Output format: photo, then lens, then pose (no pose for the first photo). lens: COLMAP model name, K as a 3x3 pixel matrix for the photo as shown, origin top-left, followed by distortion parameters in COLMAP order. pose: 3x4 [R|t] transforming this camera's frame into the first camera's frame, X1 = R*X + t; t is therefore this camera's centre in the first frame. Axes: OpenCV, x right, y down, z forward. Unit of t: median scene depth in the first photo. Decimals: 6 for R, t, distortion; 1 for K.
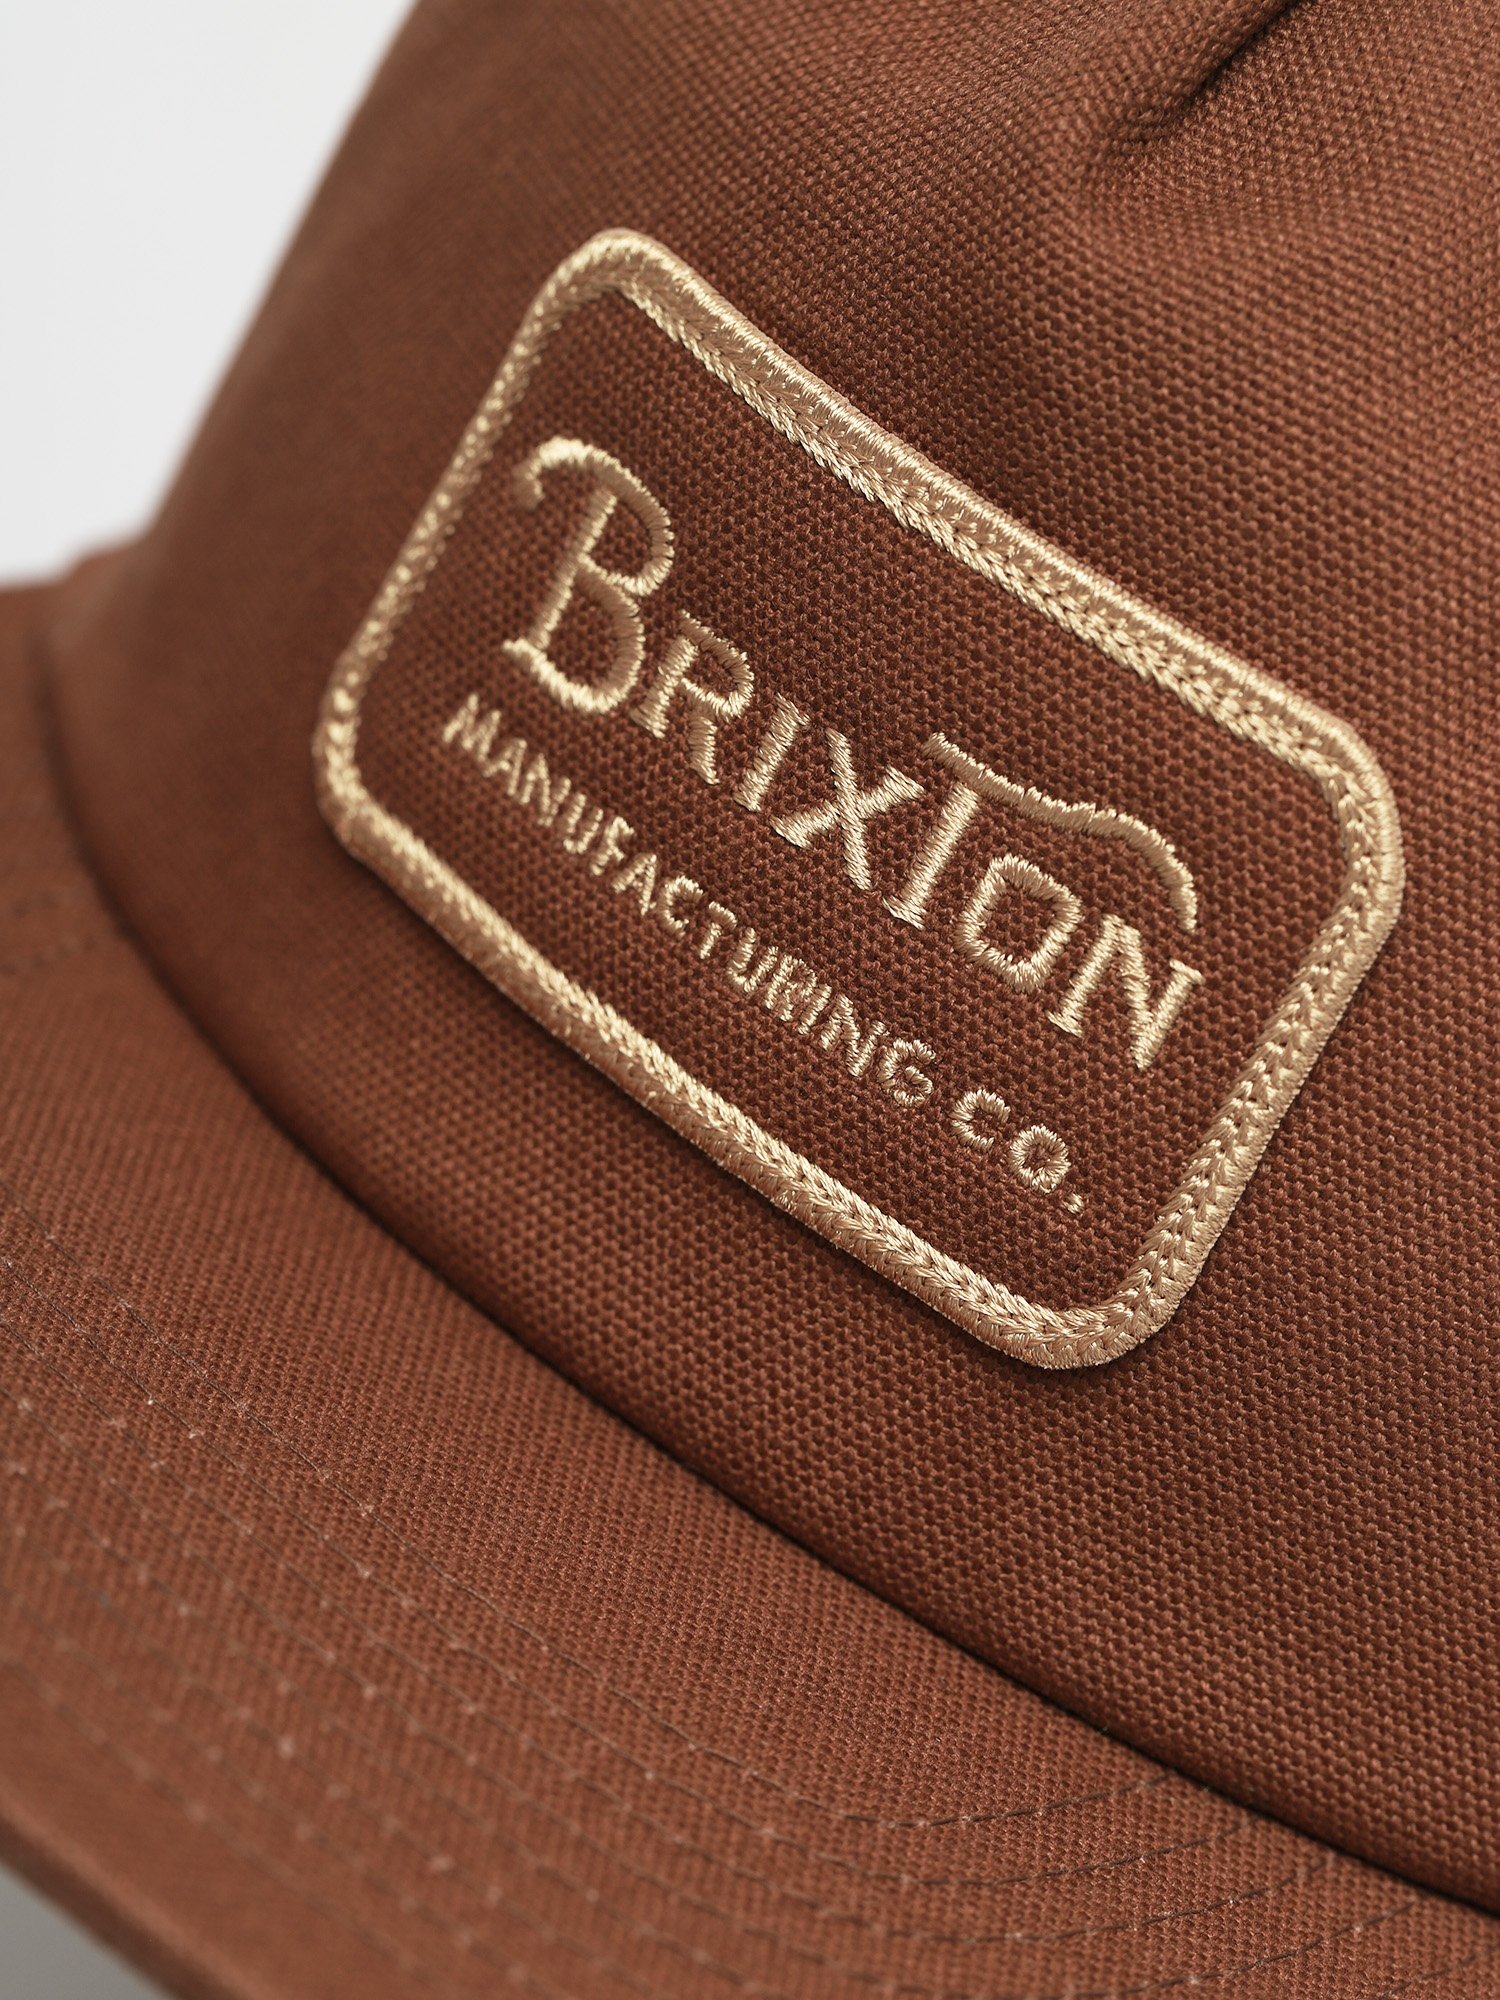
lens RADIAL K [[6938.0, 0, 750.0], [0, 6938.0, 1000.0], [0, 0, 1]] dist [-0.326967, -1.910716]
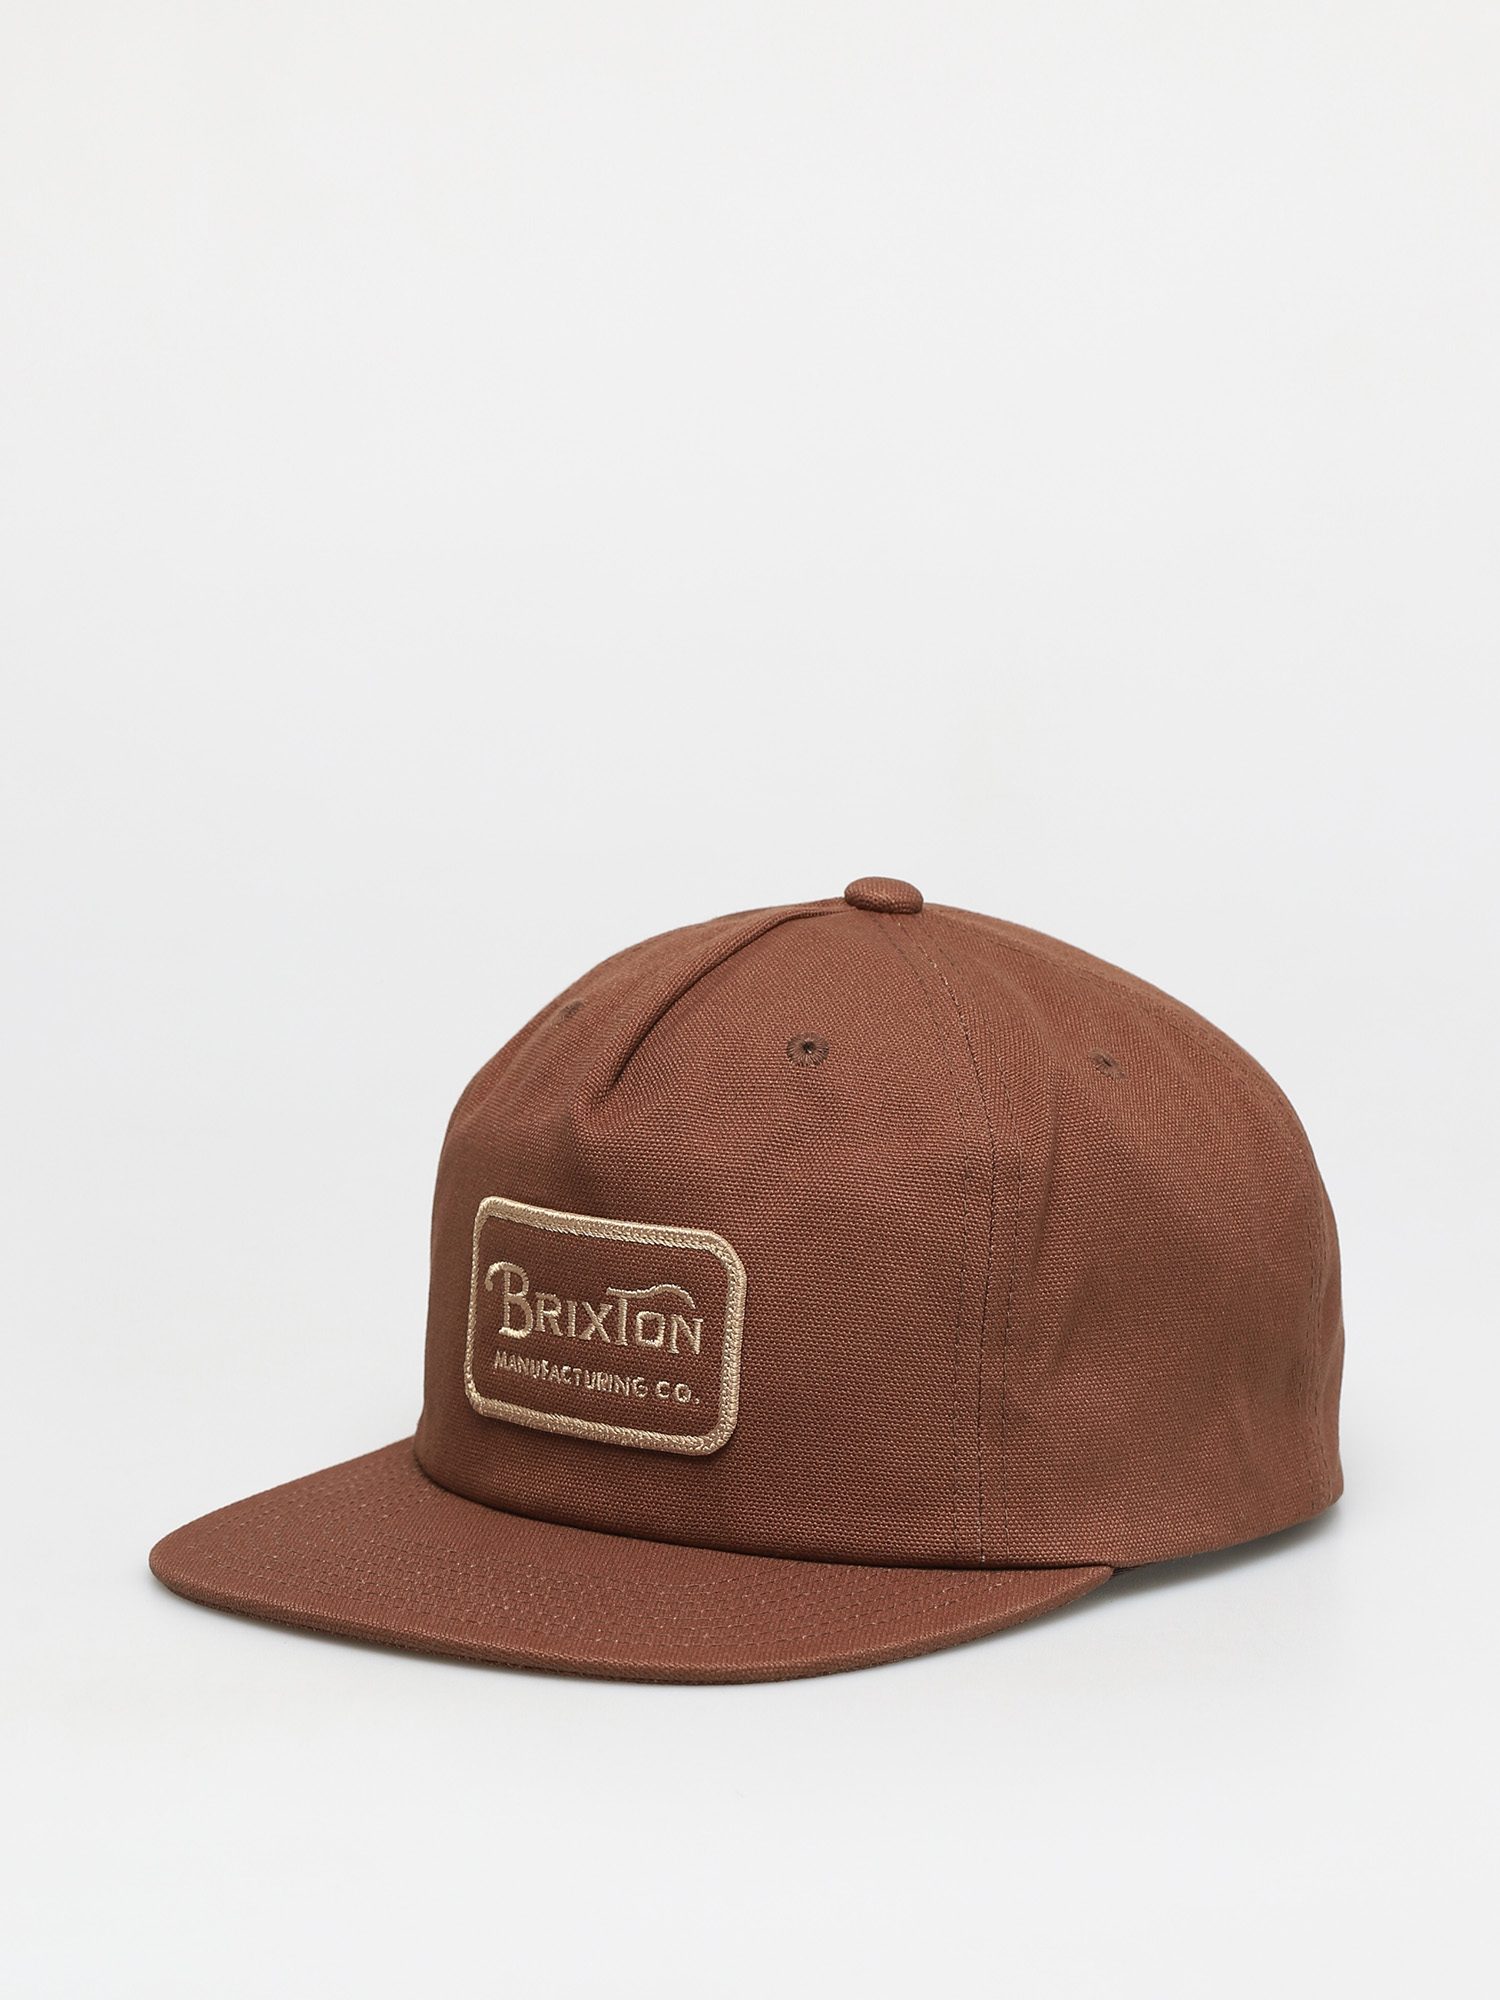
lens RADIAL K [[6938.0, 0, 750.0], [0, 6938.0, 1000.0], [0, 0, 1]] dist [-0.326967, -1.910716]
pose [[0.914076, -0.395170, -0.091137, 0.440906], [0.353807, 0.886902, -0.297029, 0.838849], [0.198206, 0.239262, 0.950509, -2.143055]]
